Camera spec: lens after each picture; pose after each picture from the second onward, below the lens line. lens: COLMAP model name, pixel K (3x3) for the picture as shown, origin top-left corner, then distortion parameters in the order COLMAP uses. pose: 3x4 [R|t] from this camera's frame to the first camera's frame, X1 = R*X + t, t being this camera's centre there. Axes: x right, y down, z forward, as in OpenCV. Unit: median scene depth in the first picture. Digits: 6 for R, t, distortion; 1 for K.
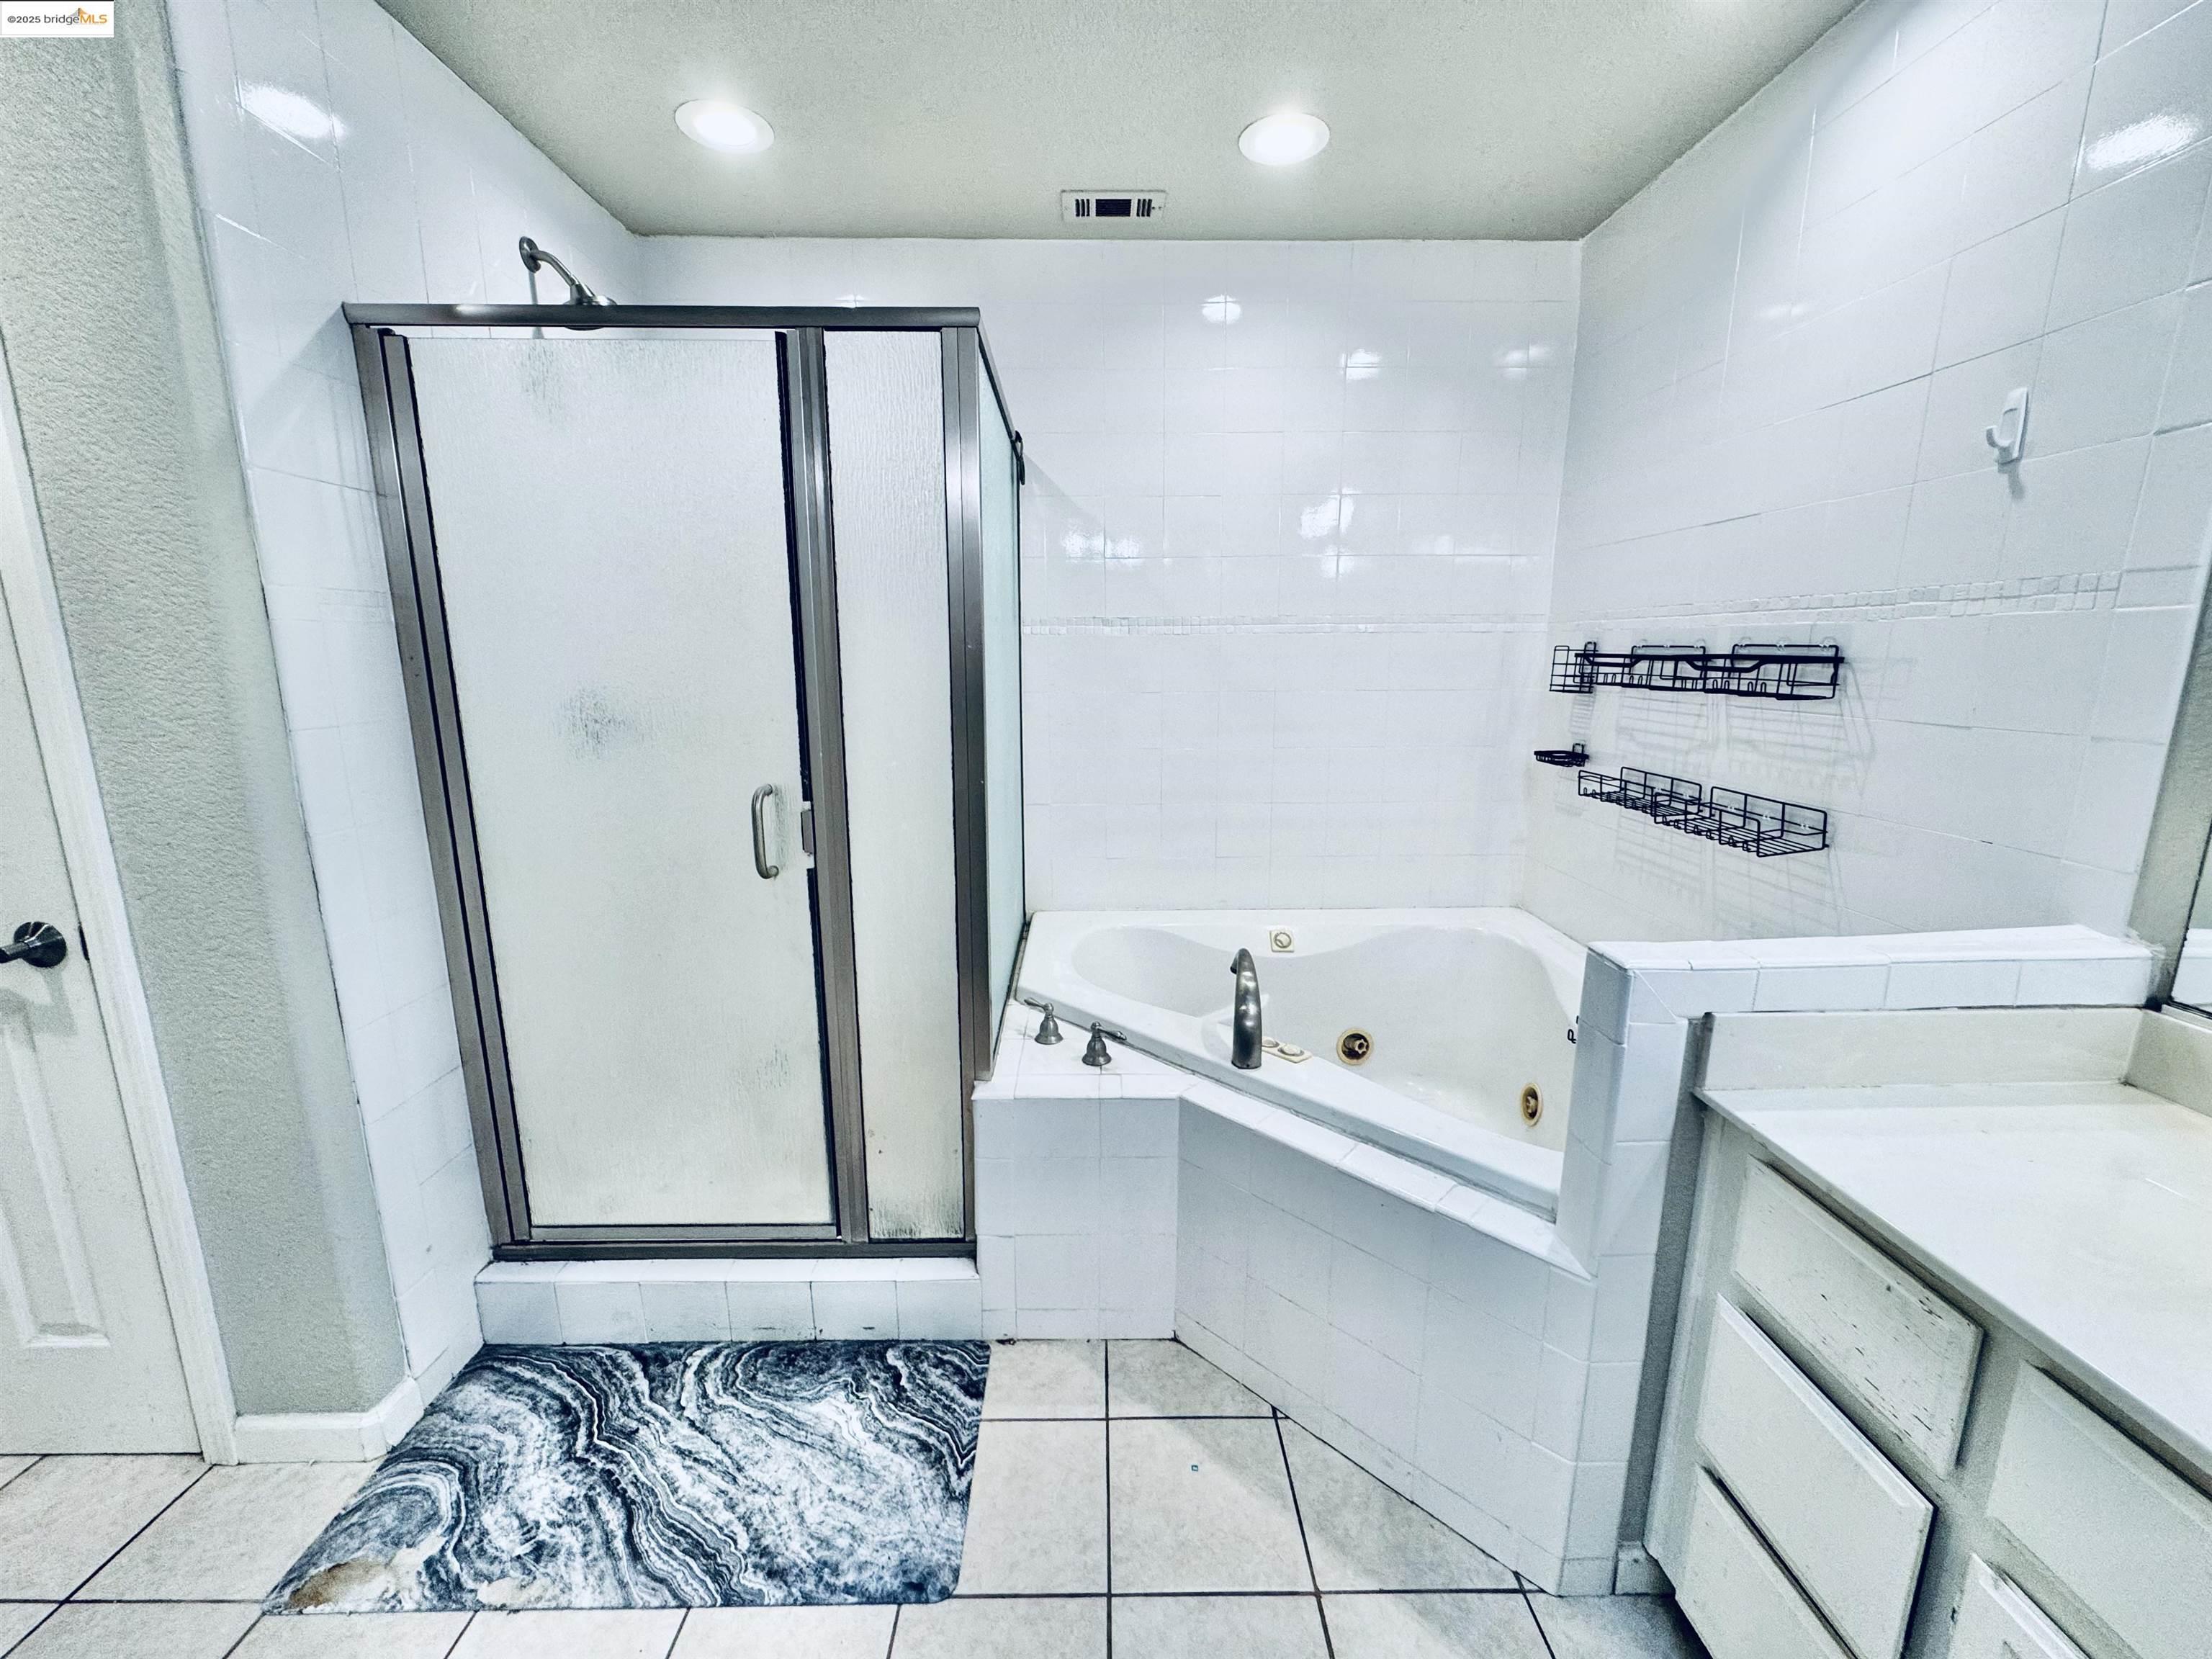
lens RADIAL K [[880.1, 0, 1102.2], [0, 880.1, 826.2], [0, 0, 1]] dist [-0.002238, -0.000041]
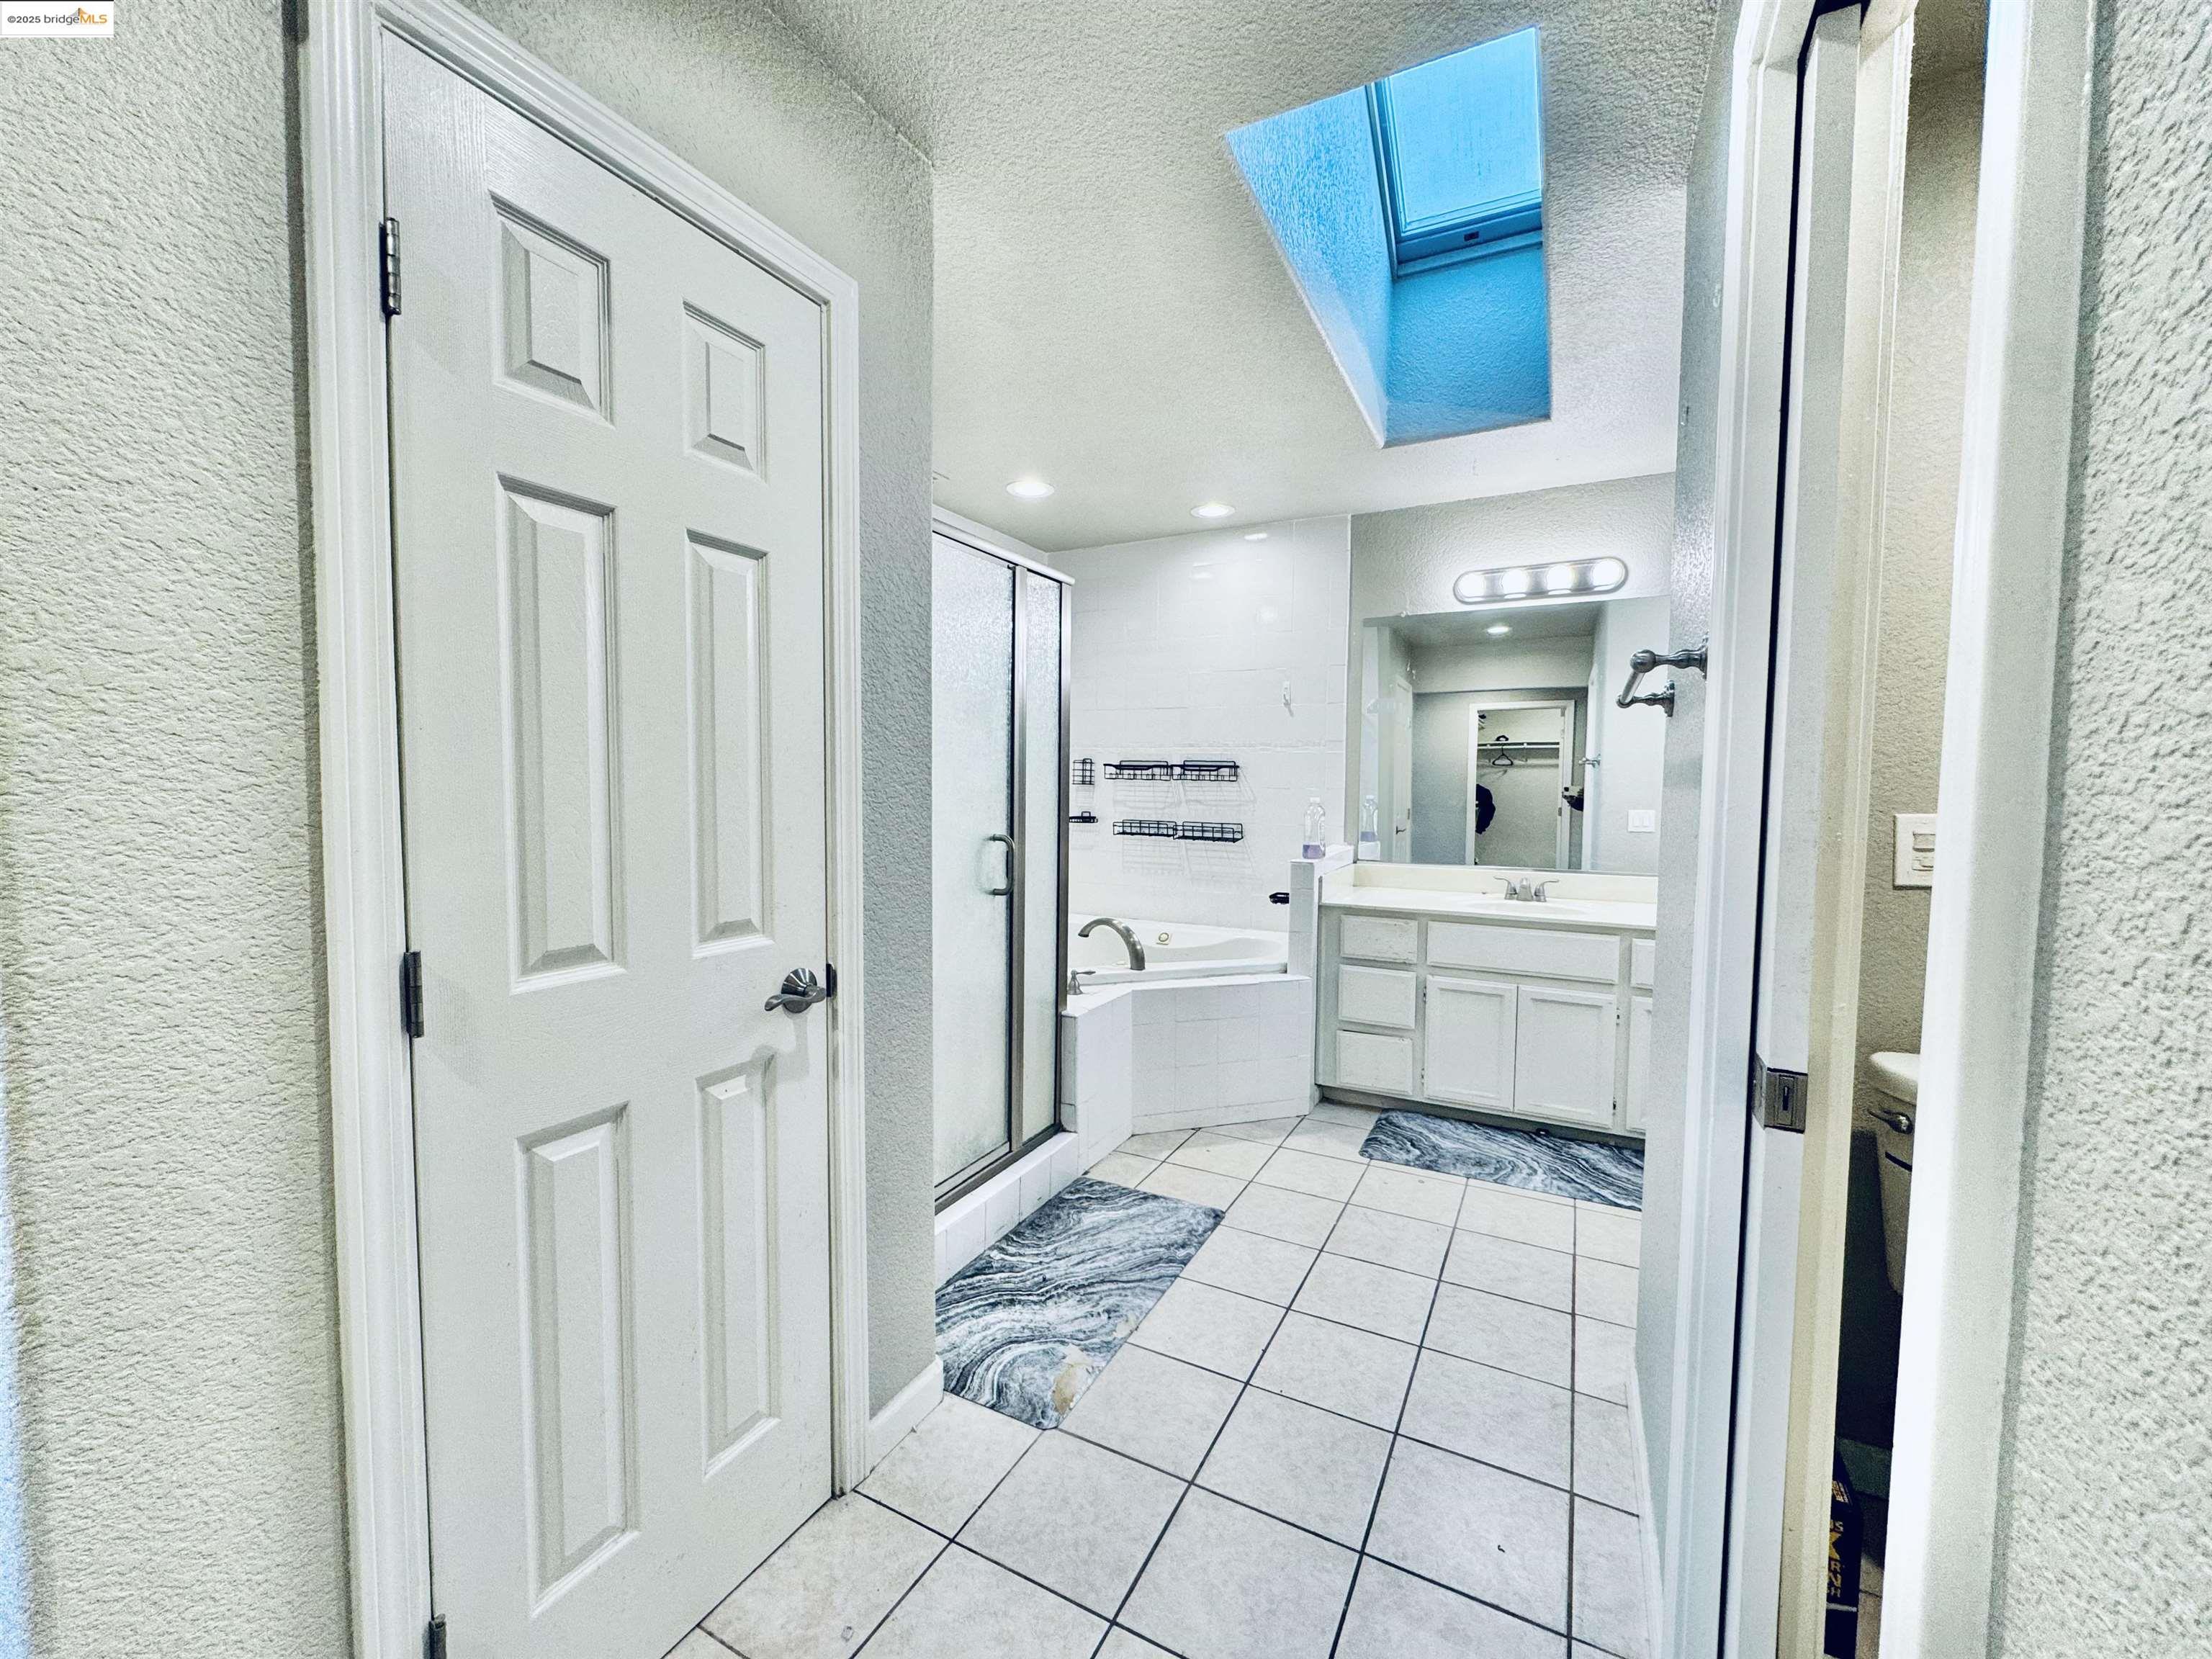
lens RADIAL K [[880.1, 0, 1096.6], [0, 880.1, 828.8], [0, 0, 1]] dist [-0.002238, -0.000041]
pose [[0.486754, -0.043705, 0.872445, -1.784980], [0.160112, 0.986291, -0.039921, 0.034958], [-0.858740, 0.159120, 0.487079, 0.111208]]
